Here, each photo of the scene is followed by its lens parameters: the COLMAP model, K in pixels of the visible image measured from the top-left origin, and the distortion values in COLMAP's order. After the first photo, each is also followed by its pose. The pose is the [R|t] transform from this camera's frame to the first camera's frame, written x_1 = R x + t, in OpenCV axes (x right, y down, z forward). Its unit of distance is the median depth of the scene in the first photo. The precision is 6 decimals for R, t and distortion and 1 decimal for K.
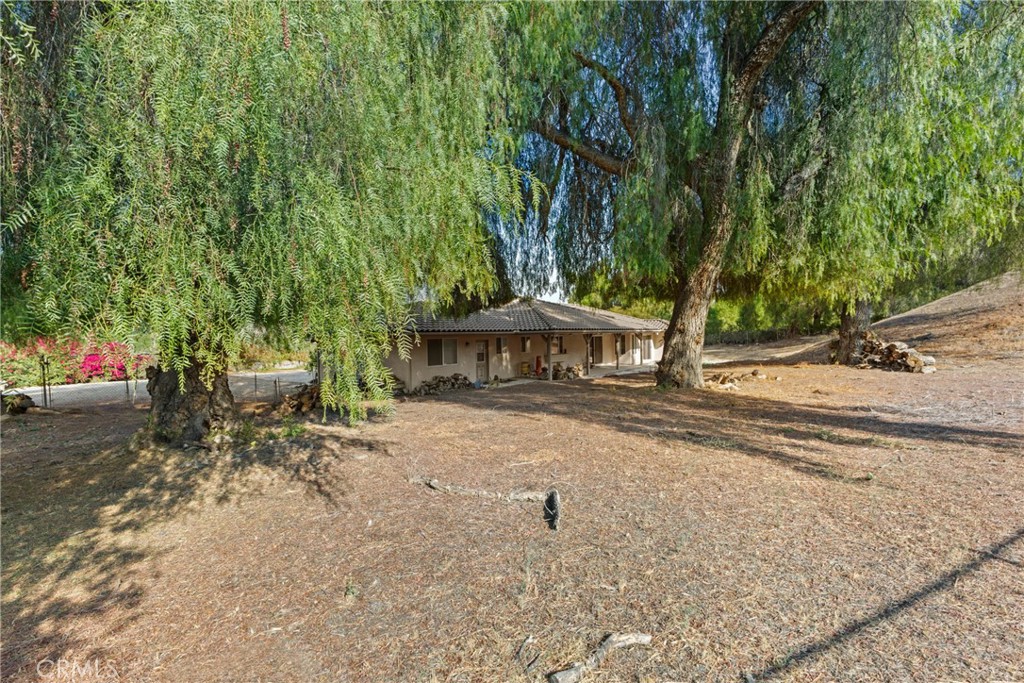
lens RADIAL K [[444.6, 0, 512.0], [0, 444.6, 341.5], [0, 0, 1]] dist [0.021824, -0.000017]
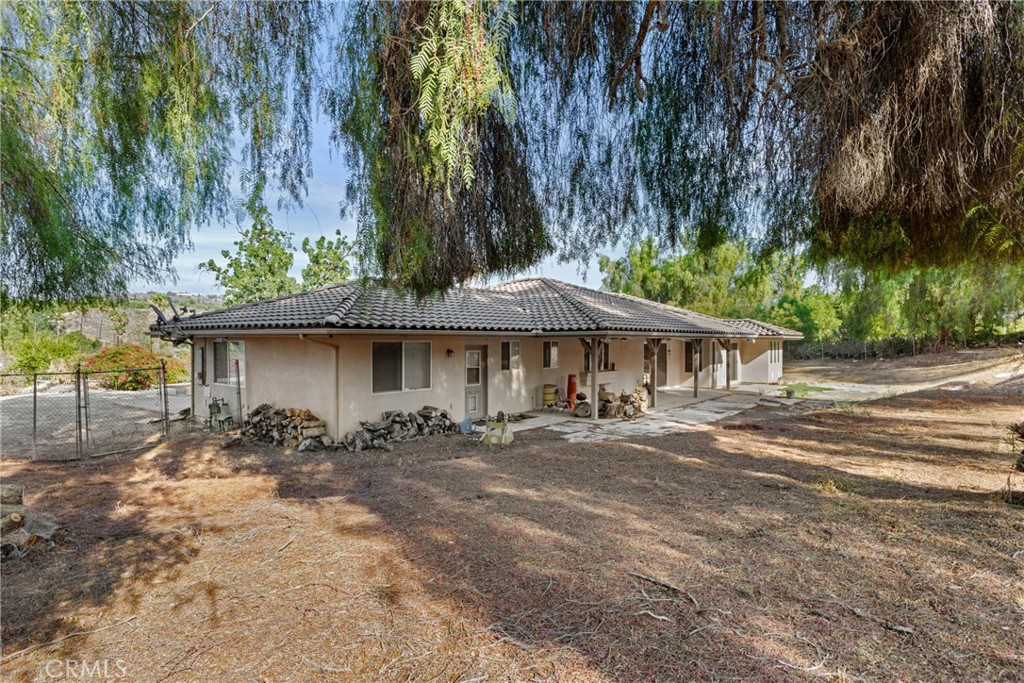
lens RADIAL K [[589.6, 0, 512.0], [0, 589.6, 341.5], [0, 0, 1]] dist [0.000114, 0.000024]
pose [[0.999700, 0.019276, -0.015126, -0.011011], [-0.019446, 0.999749, -0.011165, -0.001067], [0.014907, 0.011456, 0.999823, 0.246947]]
